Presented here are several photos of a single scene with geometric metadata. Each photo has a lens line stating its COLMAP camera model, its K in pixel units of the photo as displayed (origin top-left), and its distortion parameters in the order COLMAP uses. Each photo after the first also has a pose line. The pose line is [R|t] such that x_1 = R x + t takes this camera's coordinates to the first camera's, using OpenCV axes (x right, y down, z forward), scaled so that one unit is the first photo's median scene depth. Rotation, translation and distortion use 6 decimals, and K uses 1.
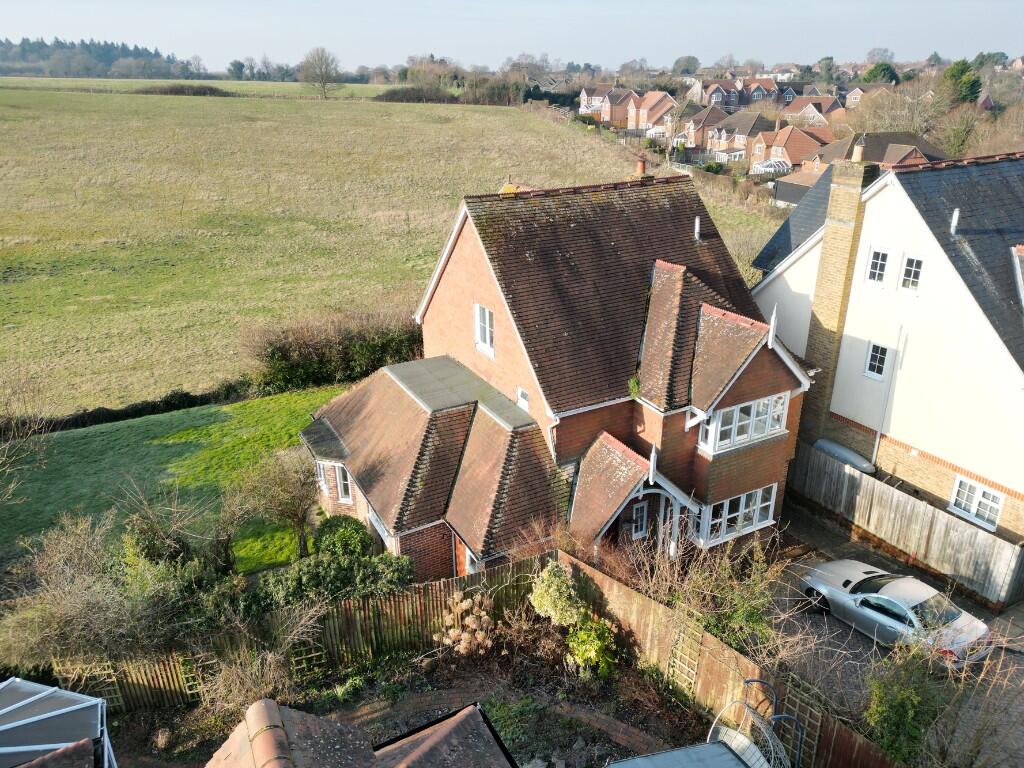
lens RADIAL K [[732.6, 0, 505.6], [0, 732.6, 382.0], [0, 0, 1]] dist [0.014249, 0.003165]
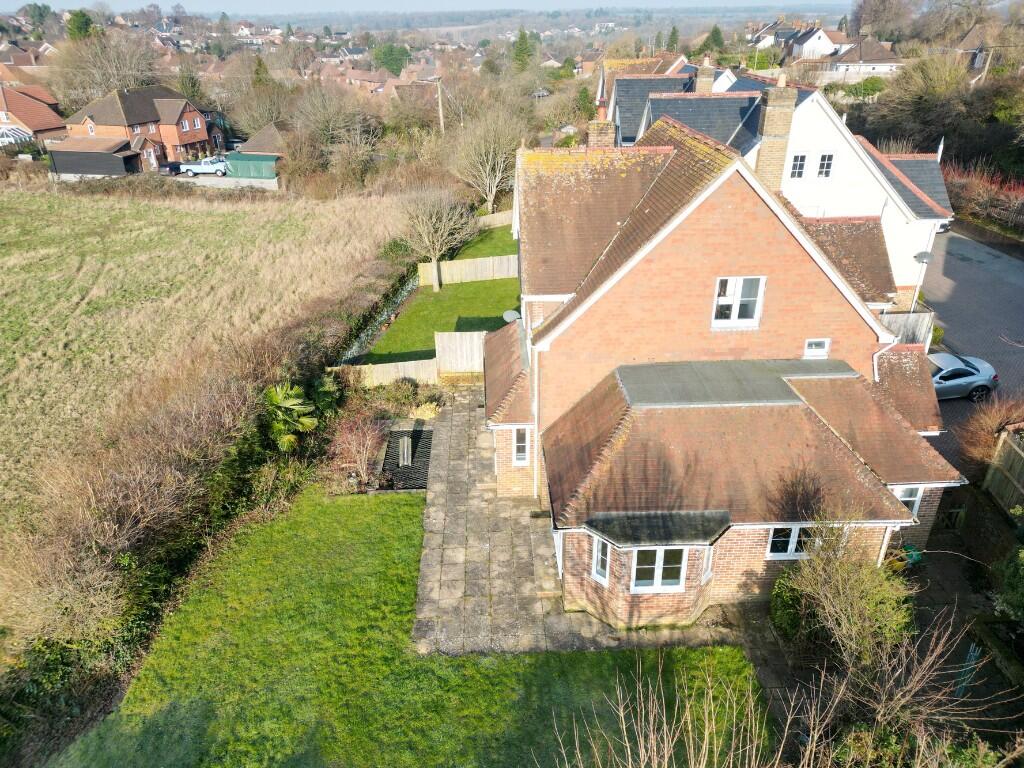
lens RADIAL K [[732.6, 0, 510.1], [0, 732.6, 378.9], [0, 0, 1]] dist [0.014249, 0.003165]
pose [[0.430724, -0.381496, 0.817886, -0.936226], [0.341561, 0.907758, 0.243539, -0.308483], [-0.835352, 0.174460, 0.521297, 0.811803]]
